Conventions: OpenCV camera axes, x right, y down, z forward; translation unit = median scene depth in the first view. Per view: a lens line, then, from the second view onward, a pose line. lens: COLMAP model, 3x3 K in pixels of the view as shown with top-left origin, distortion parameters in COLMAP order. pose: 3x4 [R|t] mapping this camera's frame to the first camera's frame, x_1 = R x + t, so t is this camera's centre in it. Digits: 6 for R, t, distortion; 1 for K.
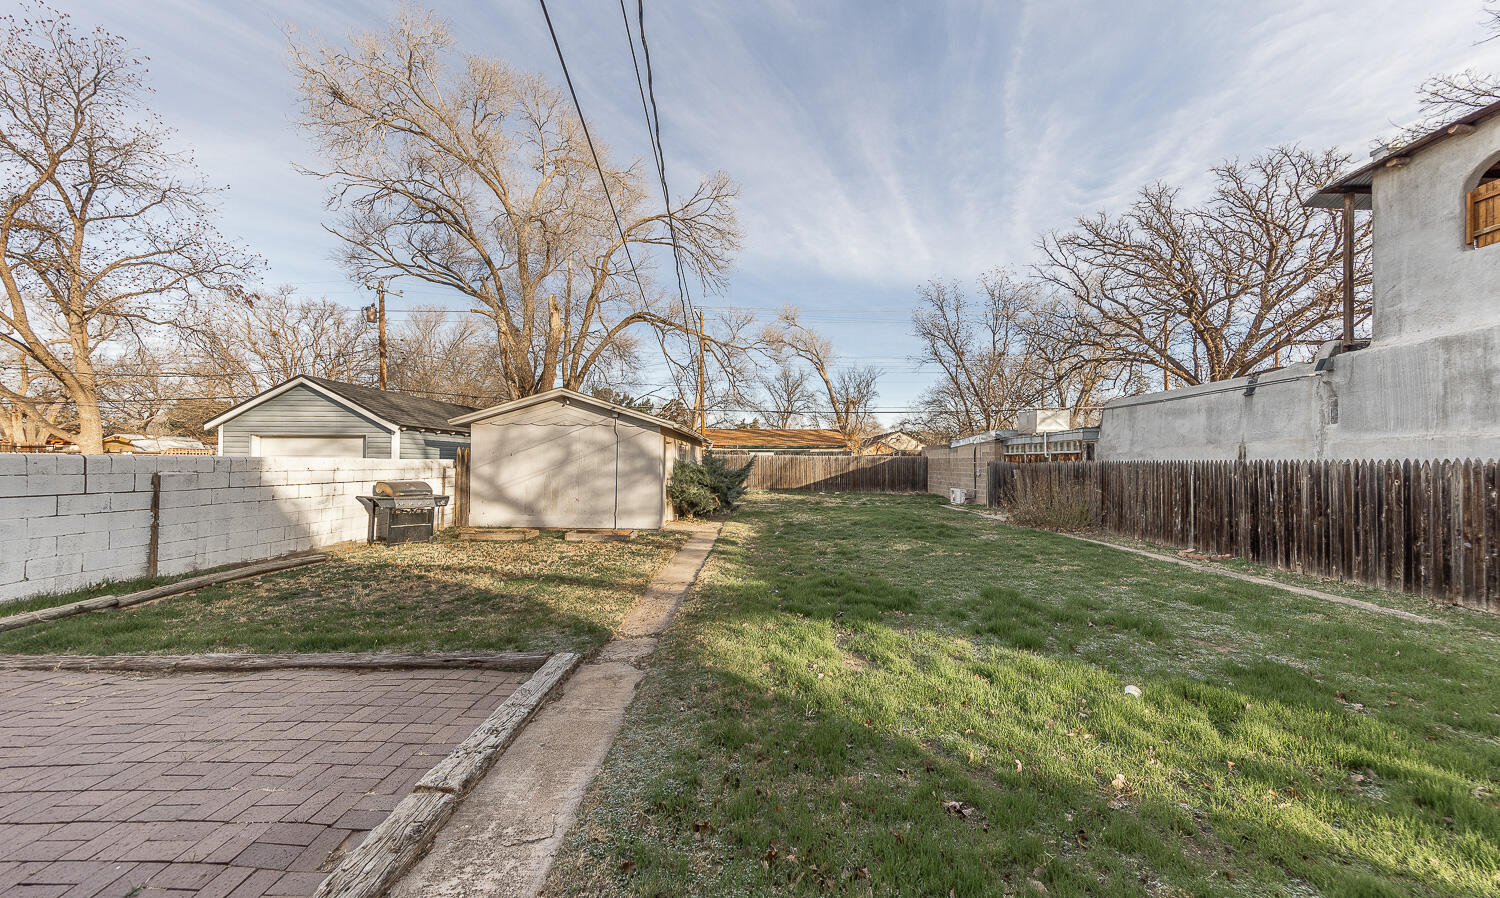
lens RADIAL K [[513.3, 0, 758.6], [0, 513.3, 463.6], [0, 0, 1]] dist [0.001425, 0.000008]
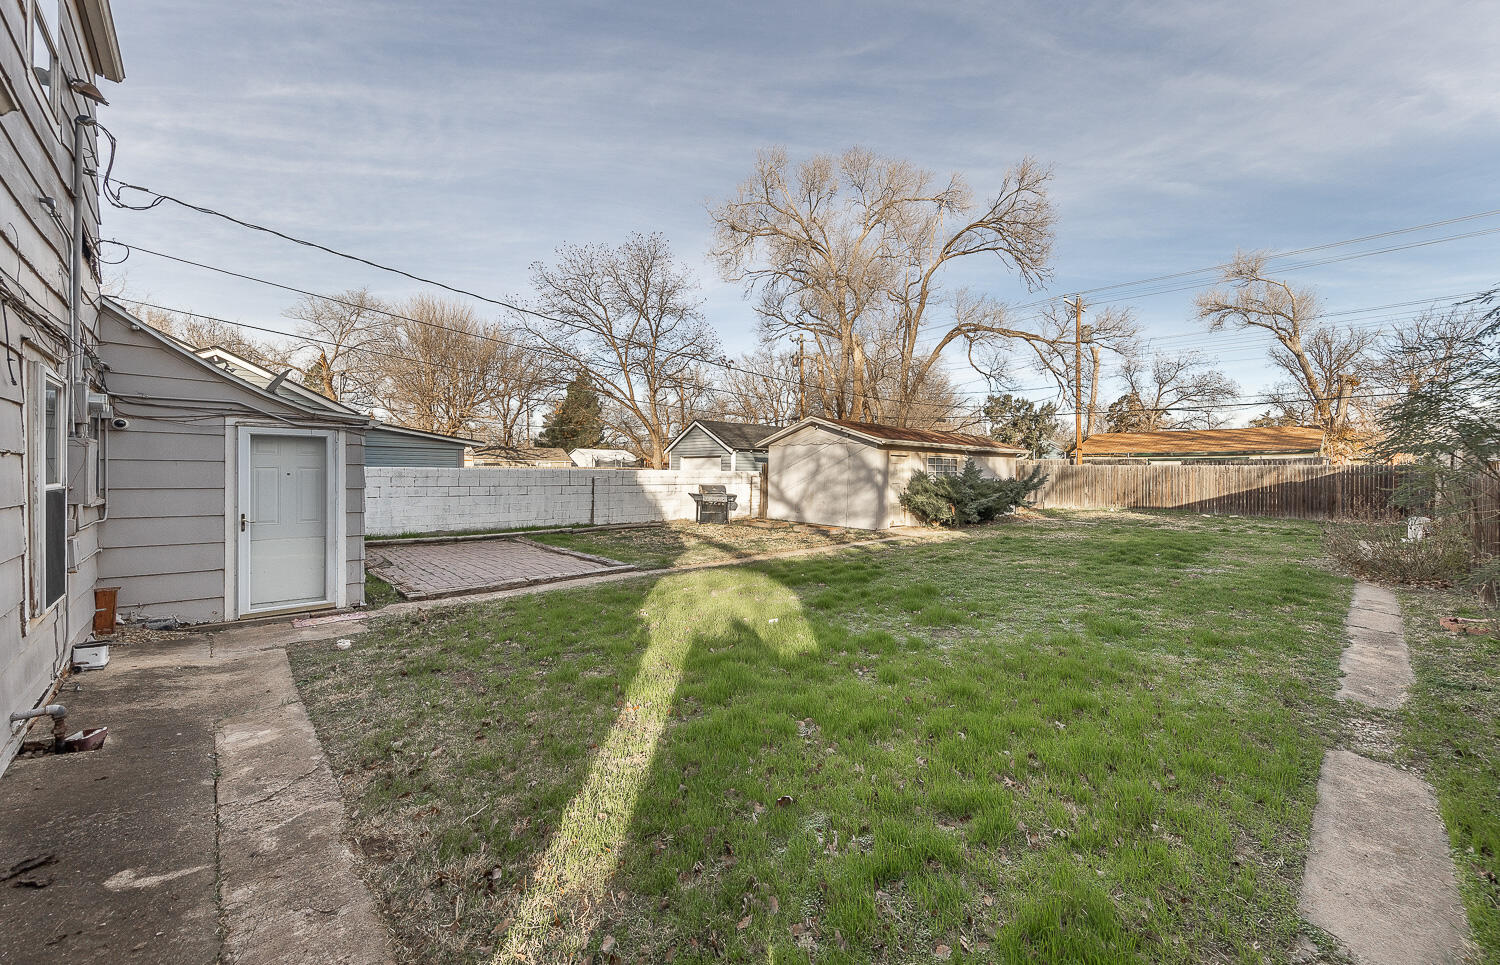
lens RADIAL K [[548.0, 0, 754.7], [0, 548.0, 472.2], [0, 0, 1]] dist [-0.000913, -0.000051]
pose [[0.675006, -0.000167, -0.737812, 0.528900], [-0.004106, 0.999984, -0.003983, 0.002215], [0.737800, 0.005718, 0.674995, -0.040312]]
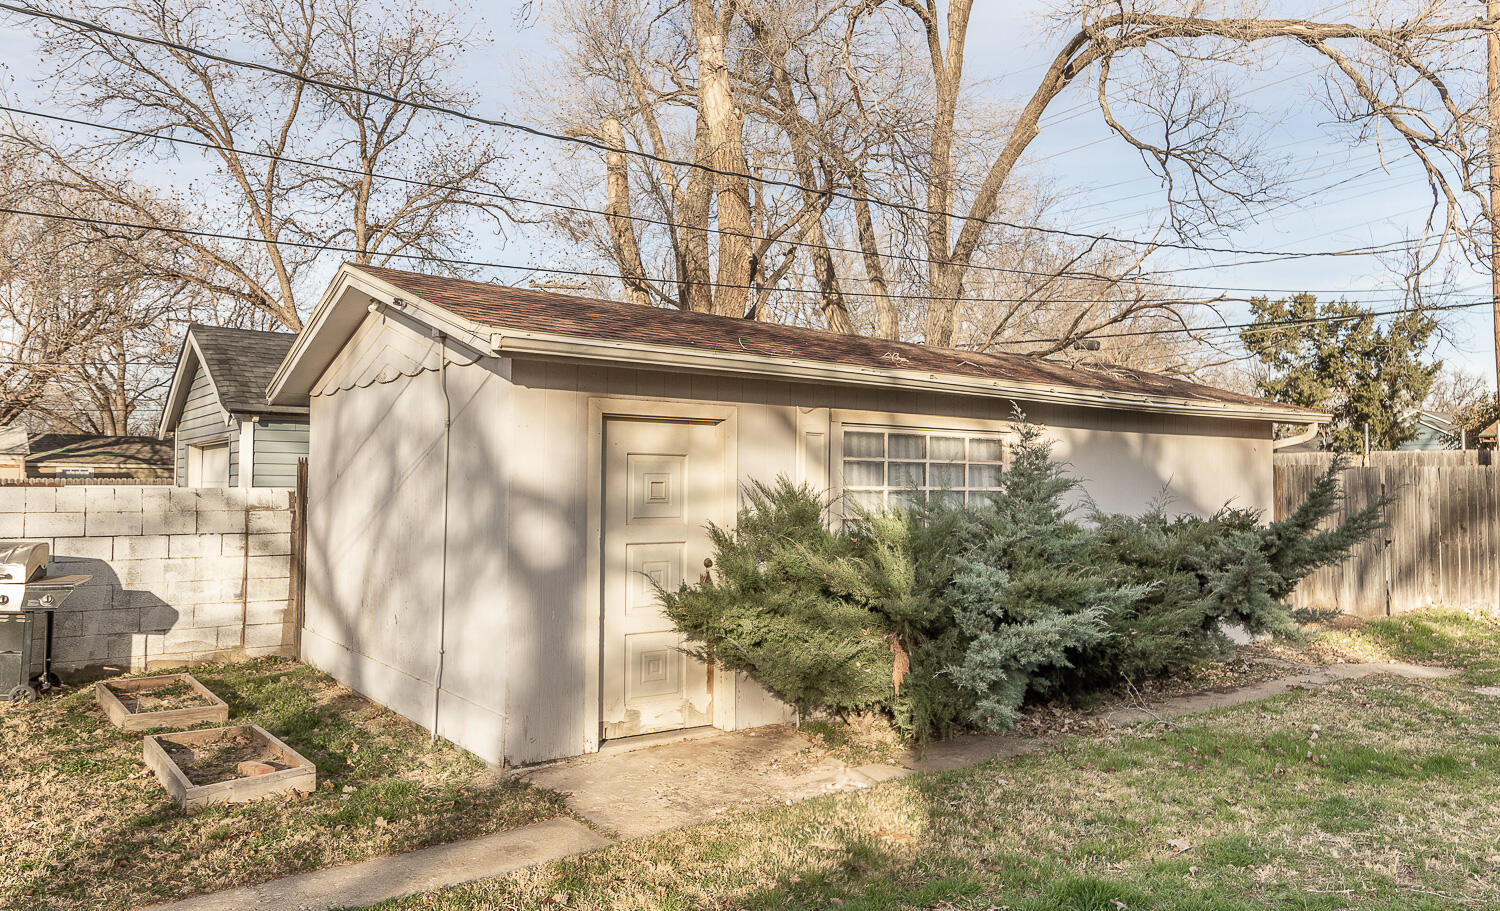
lens RADIAL K [[1089.8, 0, 750.3], [0, 1089.8, 450.1], [0, 0, 1]] dist [0.062143, 0.003194]
pose [[0.633934, -0.033215, -0.772674, 0.280330], [0.002248, 0.999152, -0.041105, -0.005485], [0.773384, 0.024321, 0.633471, 0.741965]]
